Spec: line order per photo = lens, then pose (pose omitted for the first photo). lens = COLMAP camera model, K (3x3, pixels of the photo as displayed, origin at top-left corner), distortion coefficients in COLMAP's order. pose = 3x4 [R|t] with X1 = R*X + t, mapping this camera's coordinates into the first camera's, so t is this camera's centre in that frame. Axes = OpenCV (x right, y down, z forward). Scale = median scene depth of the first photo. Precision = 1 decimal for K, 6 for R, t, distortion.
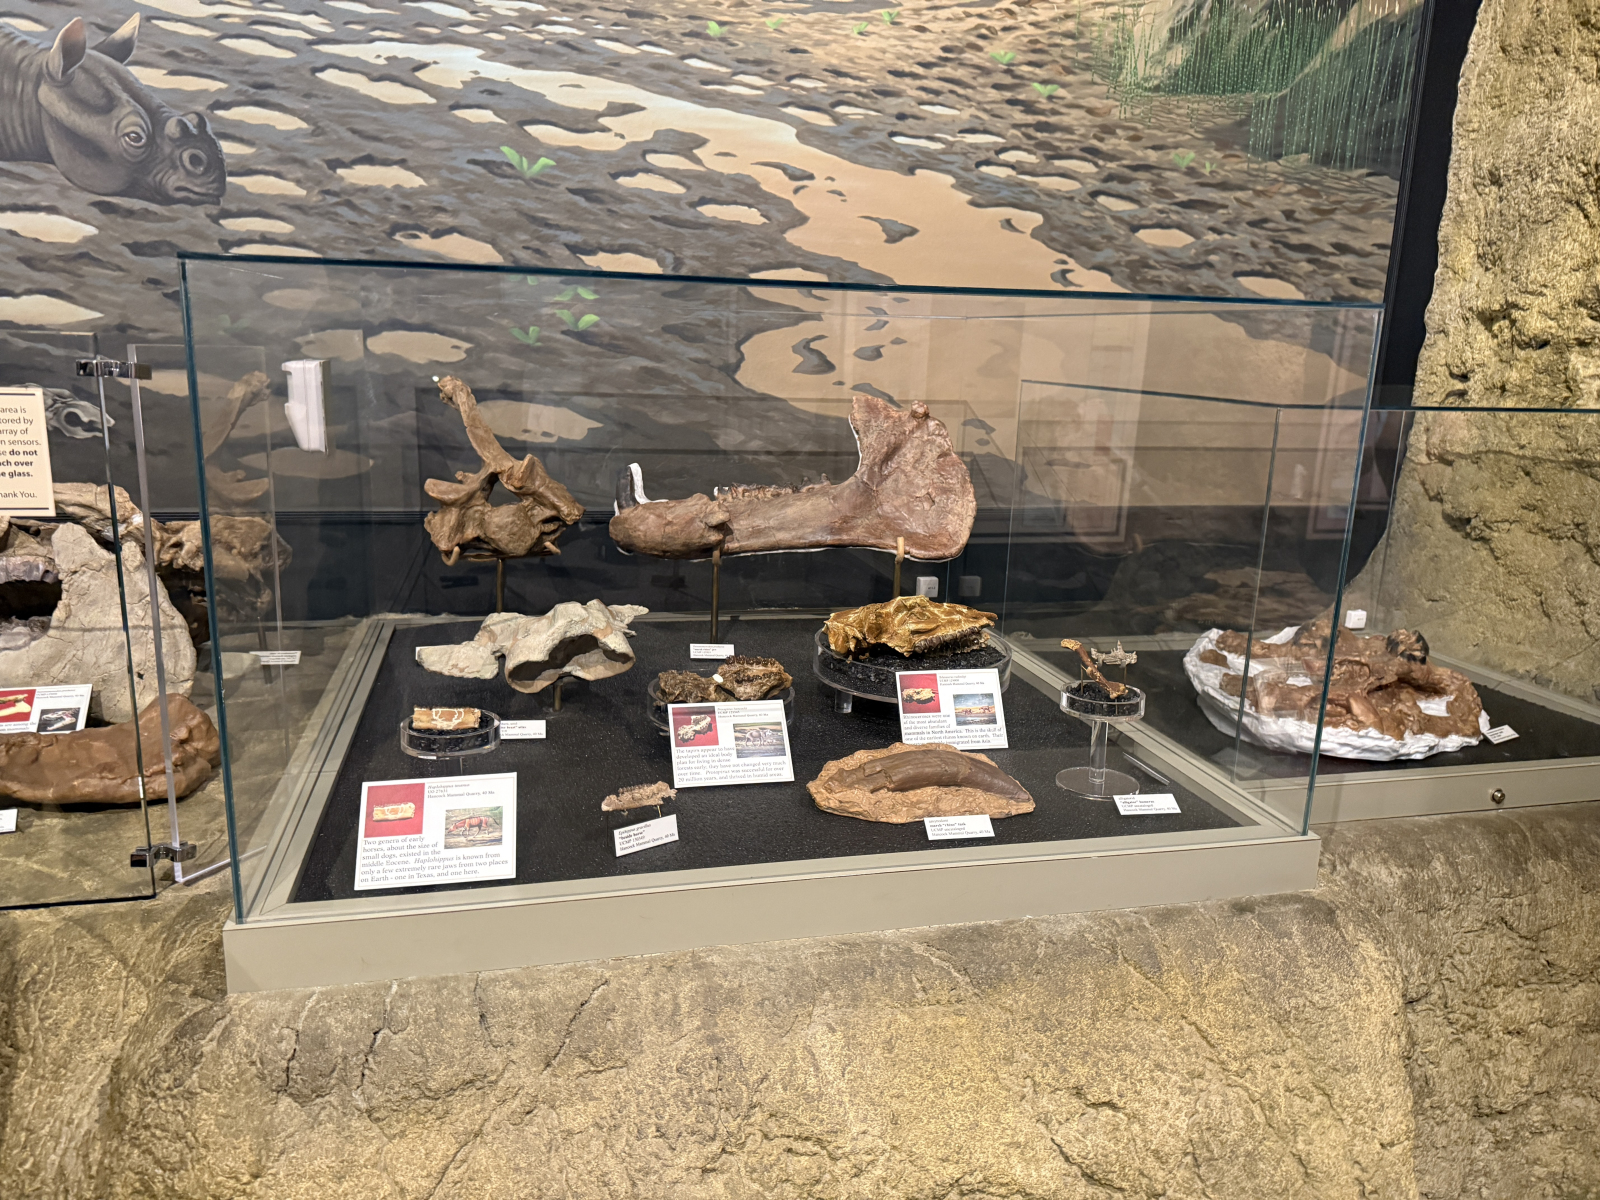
lens RADIAL K [[1146.3, 0, 802.6], [0, 1146.3, 621.5], [0, 0, 1]] dist [0.007340, -0.009616]
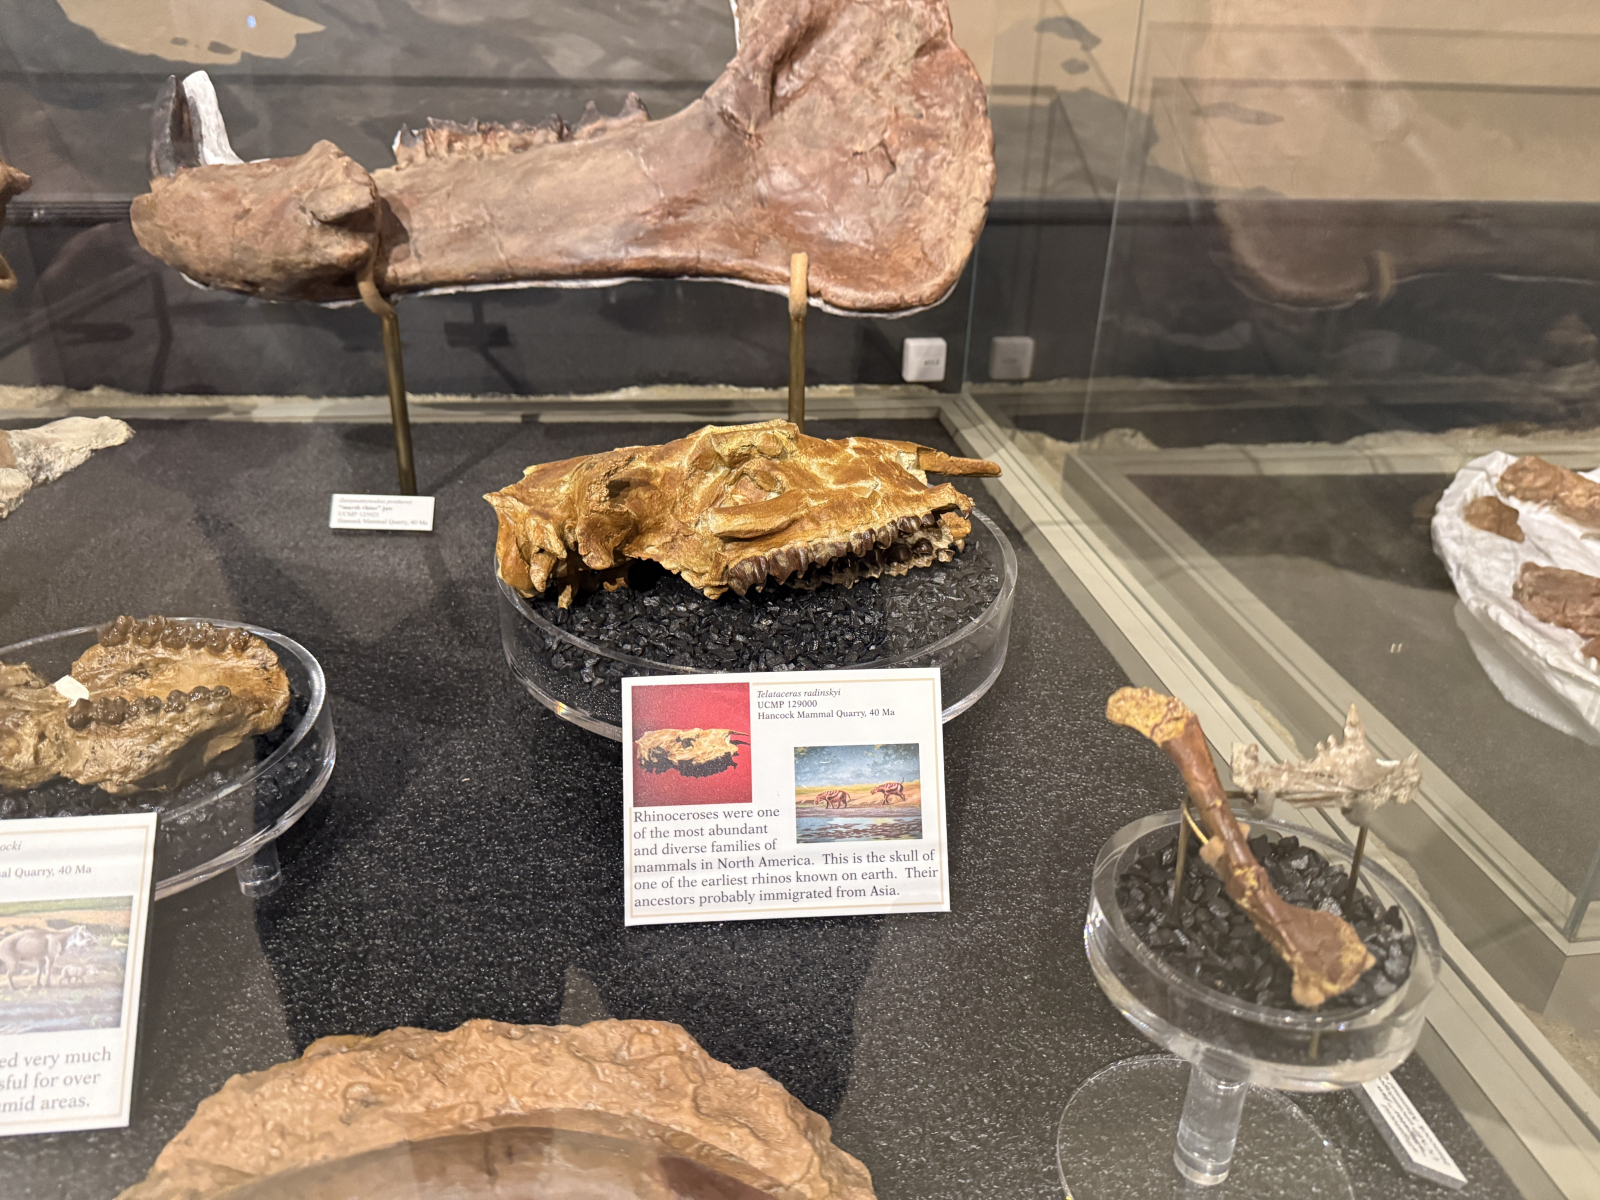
lens RADIAL K [[1141.2, 0, 795.9], [0, 1141.2, 642.8], [0, 0, 1]] dist [0.075712, -0.158024]
pose [[0.992949, 0.045531, -0.109452, 0.114655], [-0.016757, 0.967938, 0.250629, -0.034491], [0.117354, -0.247028, 0.961876, 0.471228]]
